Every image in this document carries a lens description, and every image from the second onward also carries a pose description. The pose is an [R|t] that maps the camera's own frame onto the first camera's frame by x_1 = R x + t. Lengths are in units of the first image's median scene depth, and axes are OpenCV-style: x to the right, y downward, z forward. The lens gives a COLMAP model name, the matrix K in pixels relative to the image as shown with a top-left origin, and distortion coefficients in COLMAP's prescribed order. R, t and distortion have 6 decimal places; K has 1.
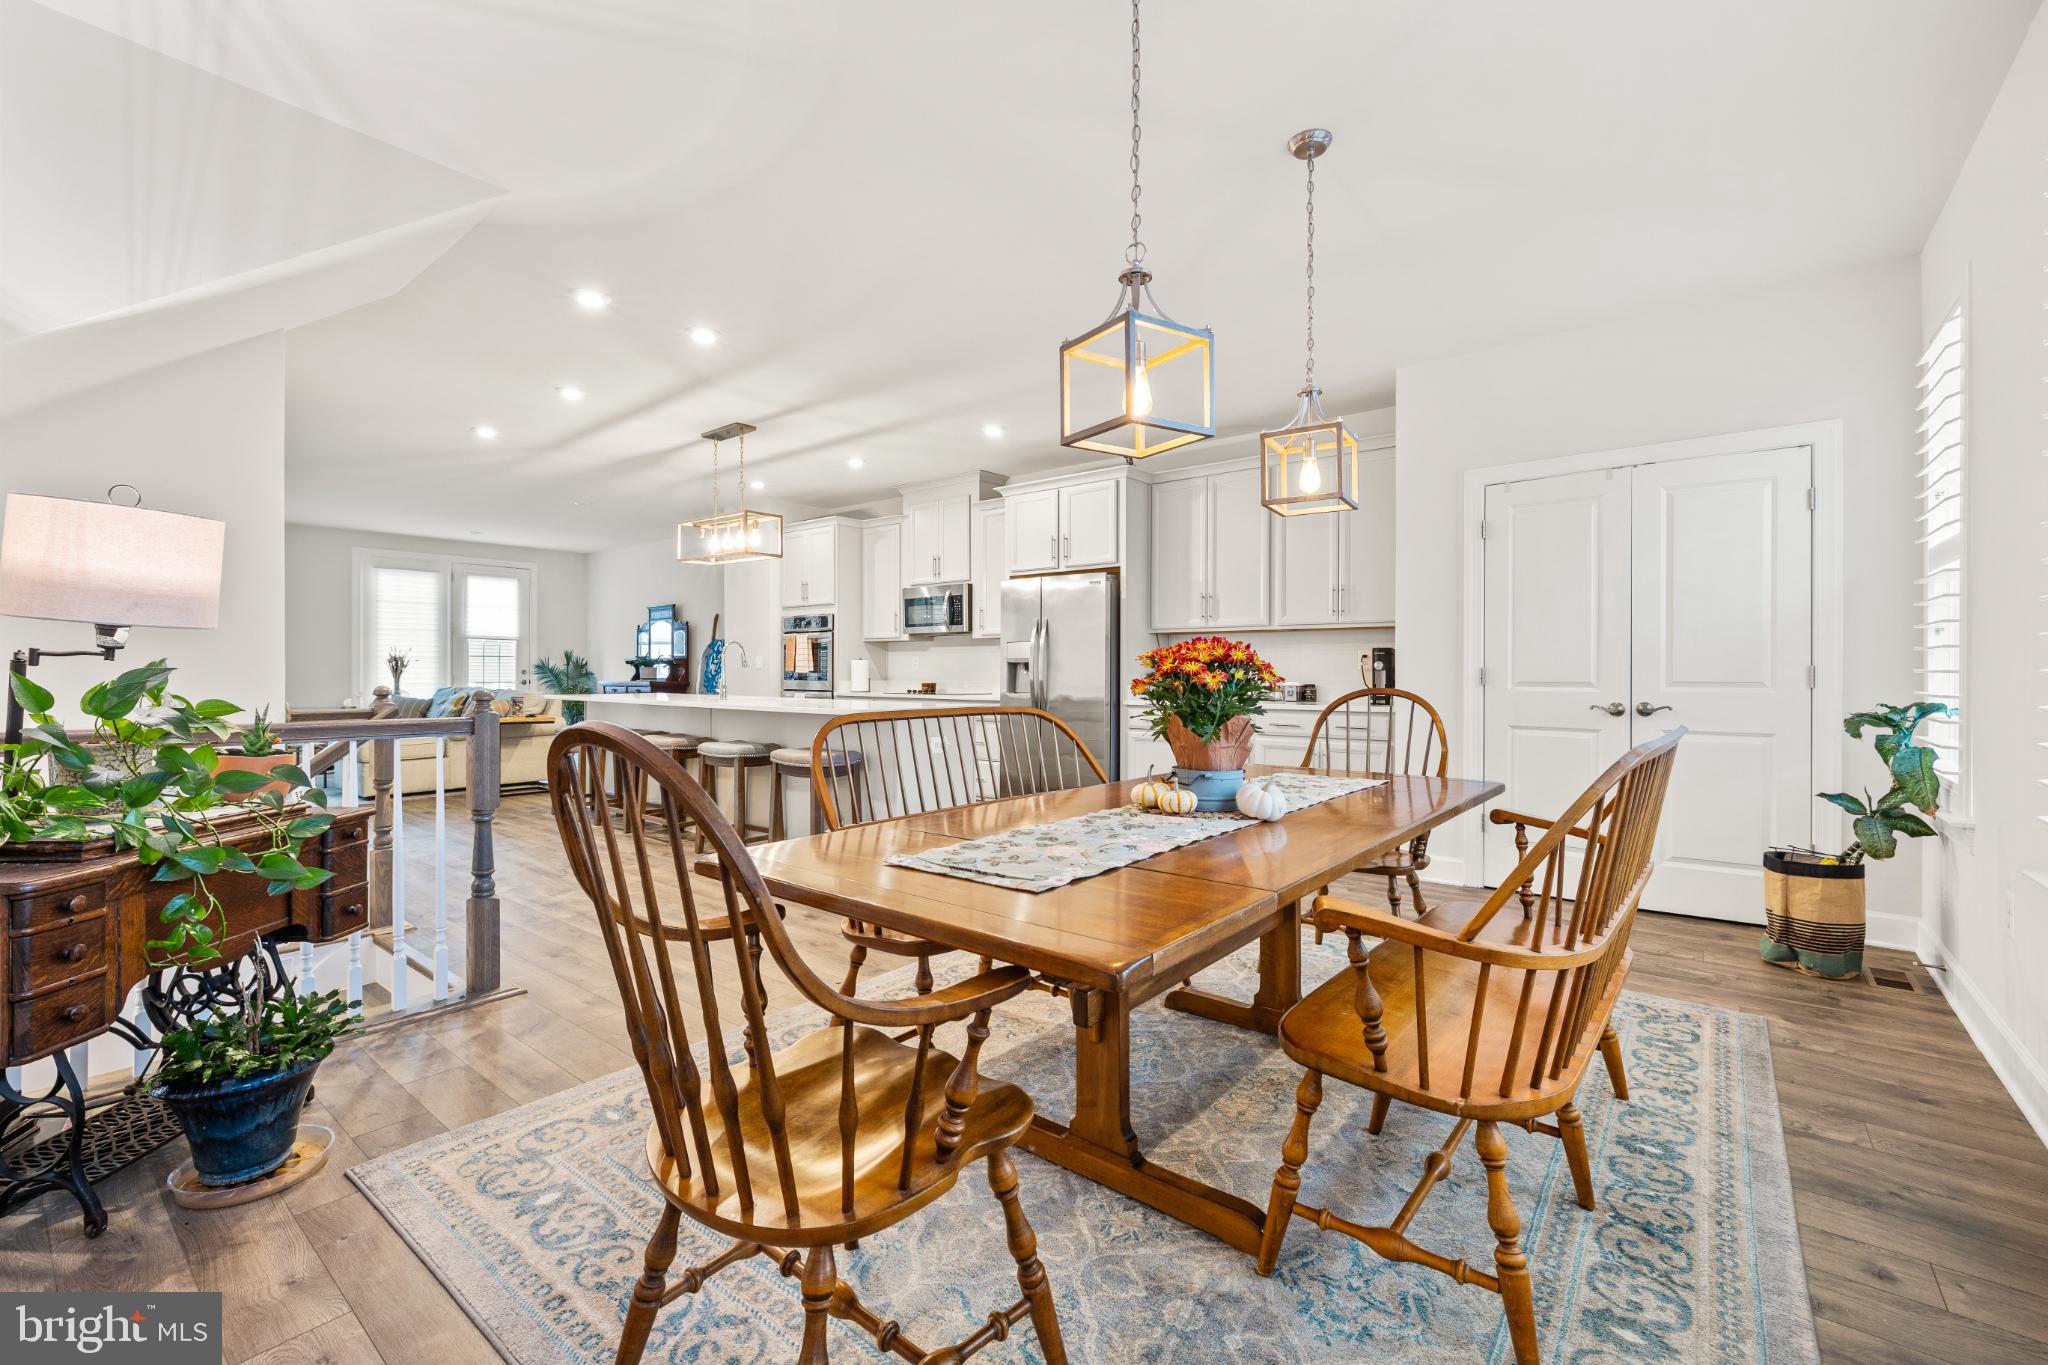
lens RADIAL K [[872.6, 0, 1026.3], [0, 872.6, 677.3], [0, 0, 1]] dist [0.001056, 0.000141]
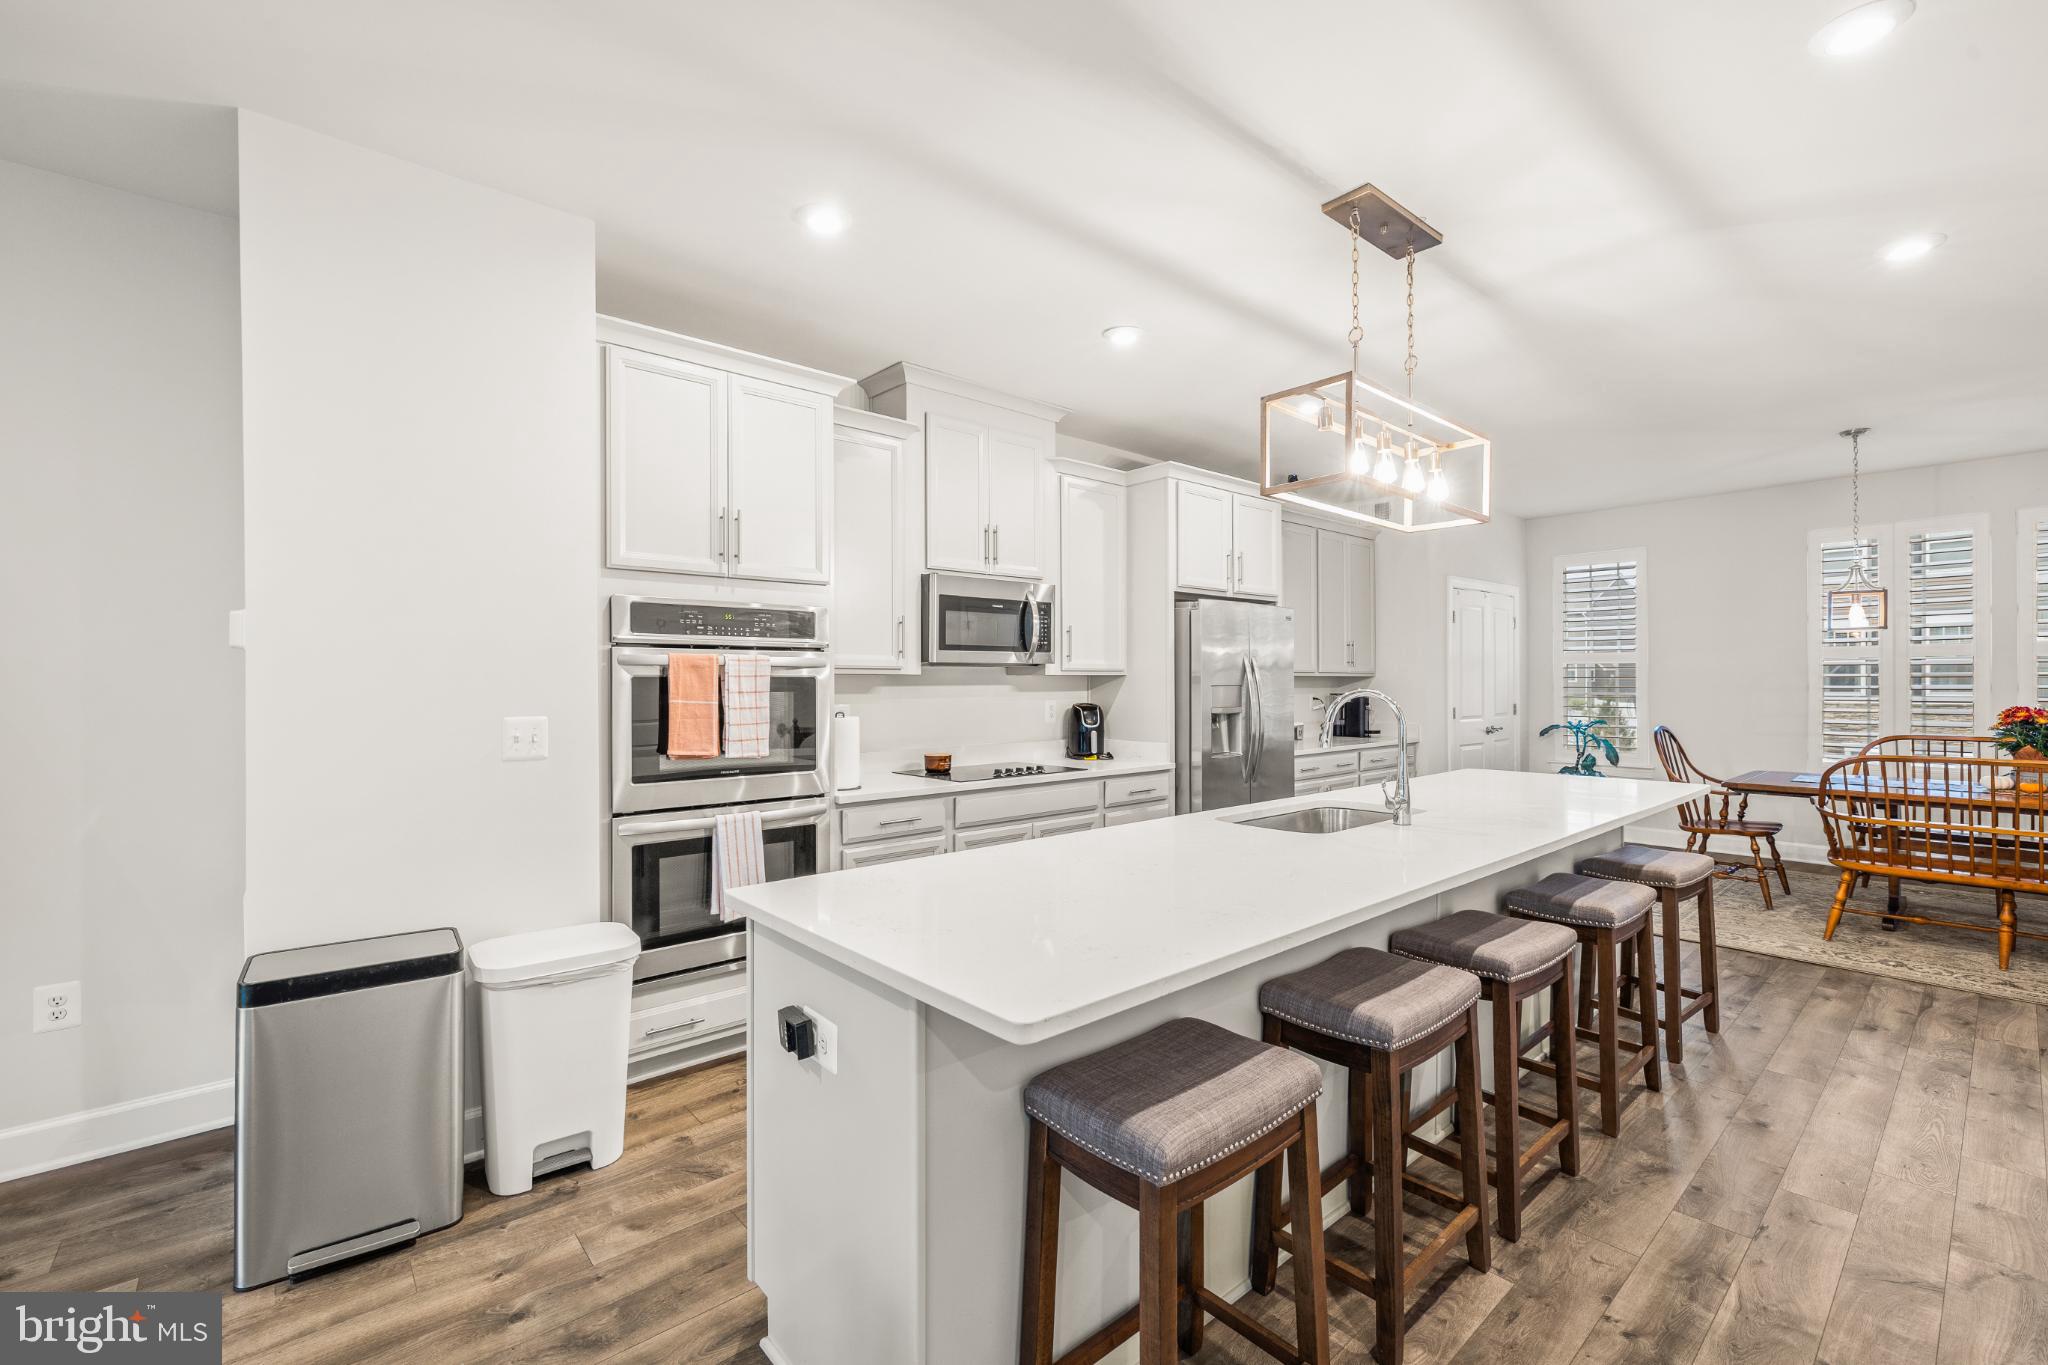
lens RADIAL K [[872.6, 0, 1026.3], [0, 872.6, 677.3], [0, 0, 1]] dist [0.001056, 0.000141]
pose [[0.178021, 0.004353, 0.984017, -0.802519], [0.015719, 0.999850, -0.007267, -0.046393], [-0.983901, 0.016761, 0.177926, 1.085497]]
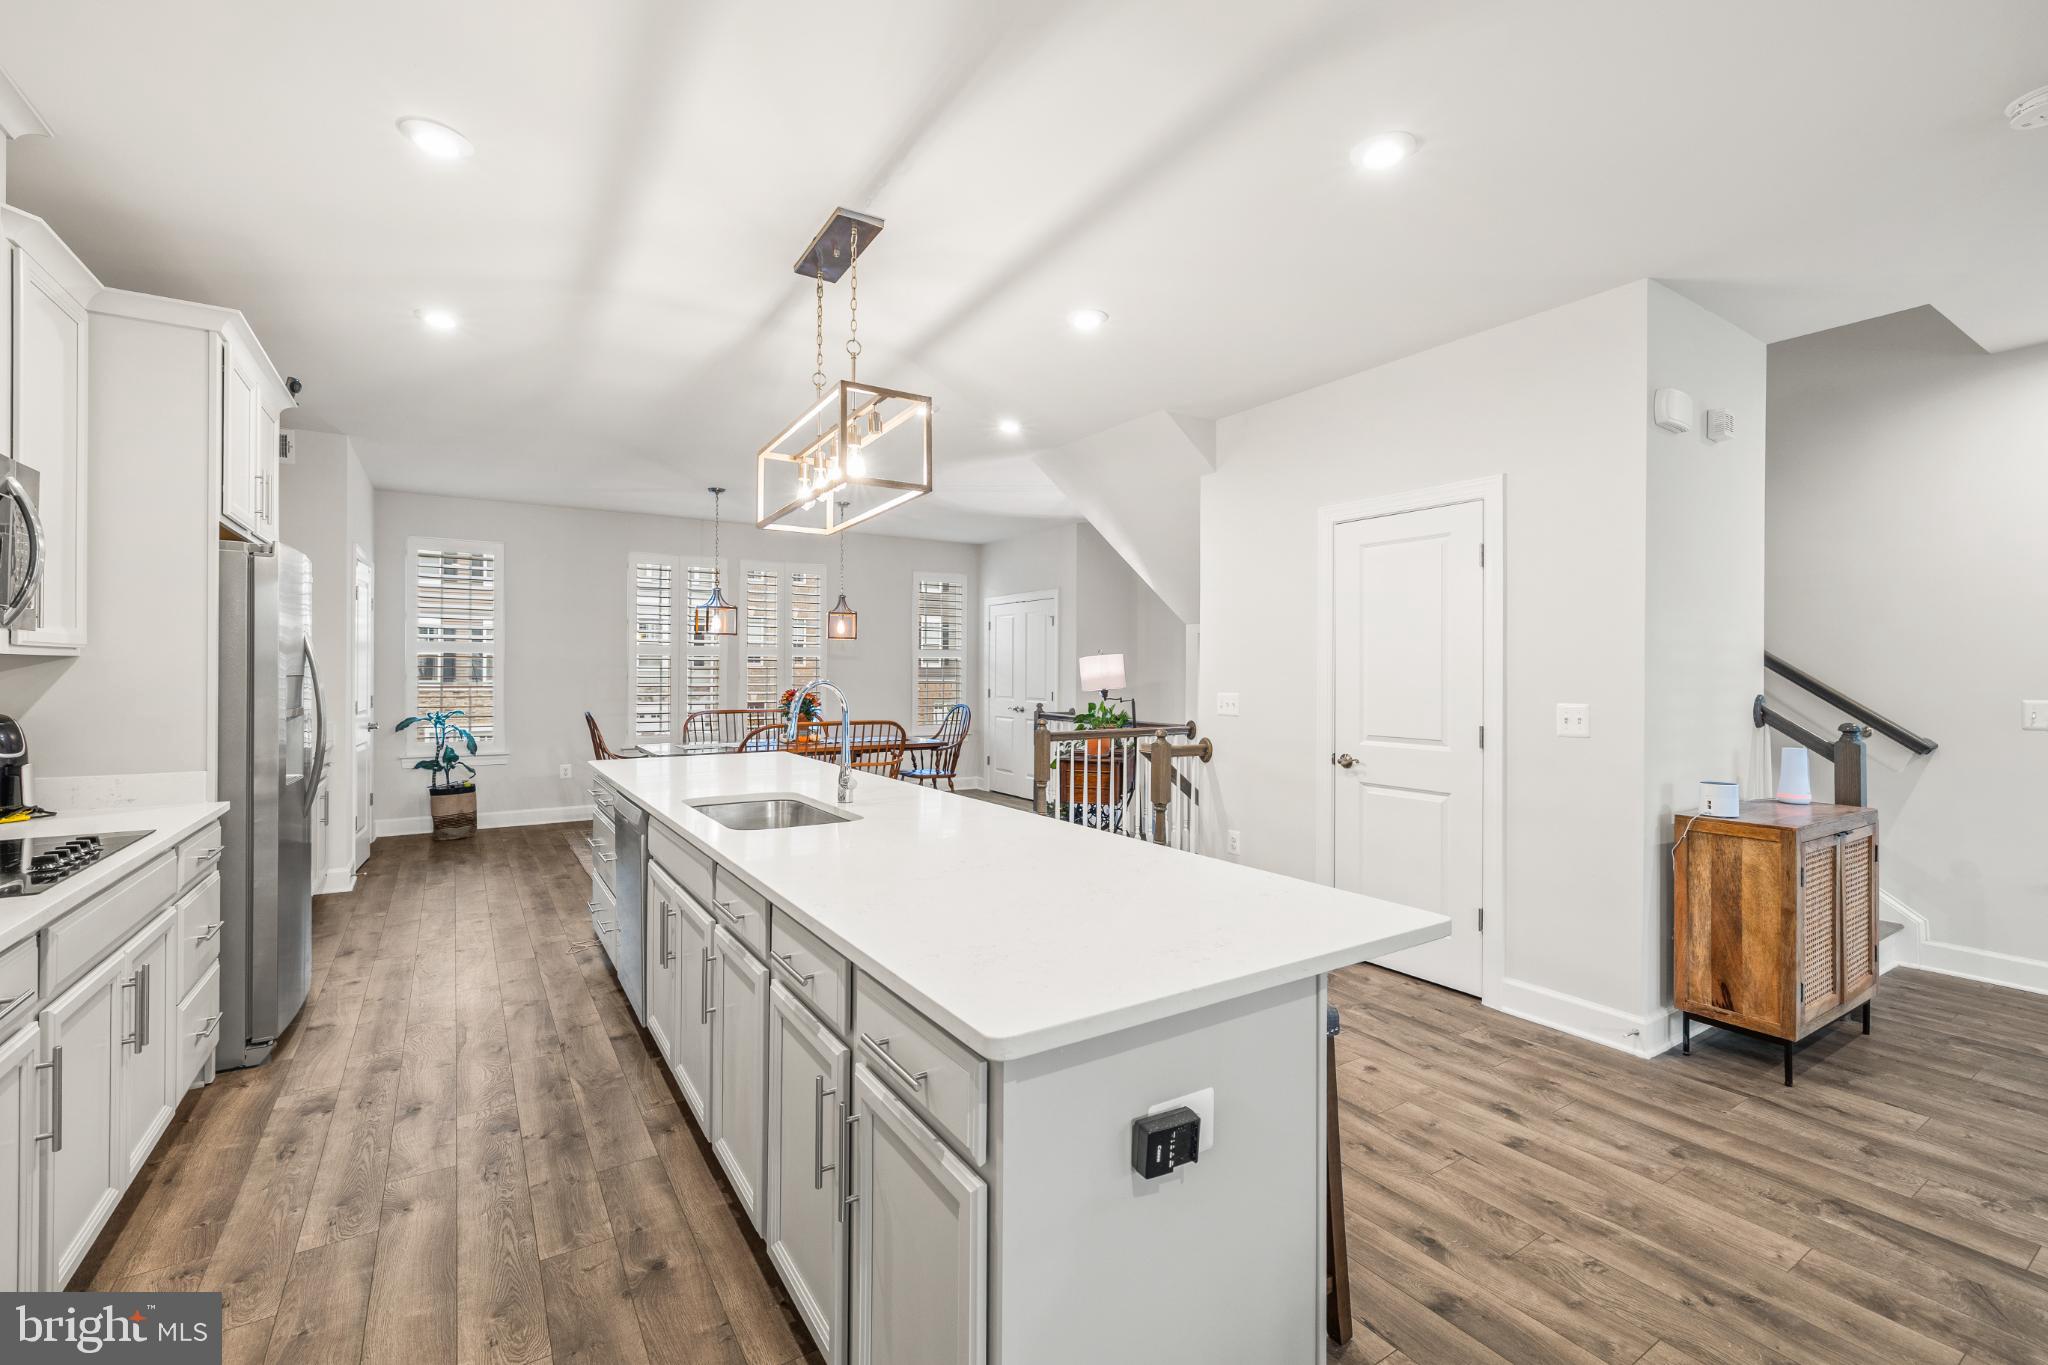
lens RADIAL K [[872.6, 0, 1026.3], [0, 872.6, 677.3], [0, 0, 1]] dist [0.001056, 0.000141]
pose [[-0.950403, -0.007091, 0.310940, -0.583644], [-0.001936, 0.999856, 0.016882, -0.049888], [-0.311015, 0.015442, -0.950280, 1.406840]]
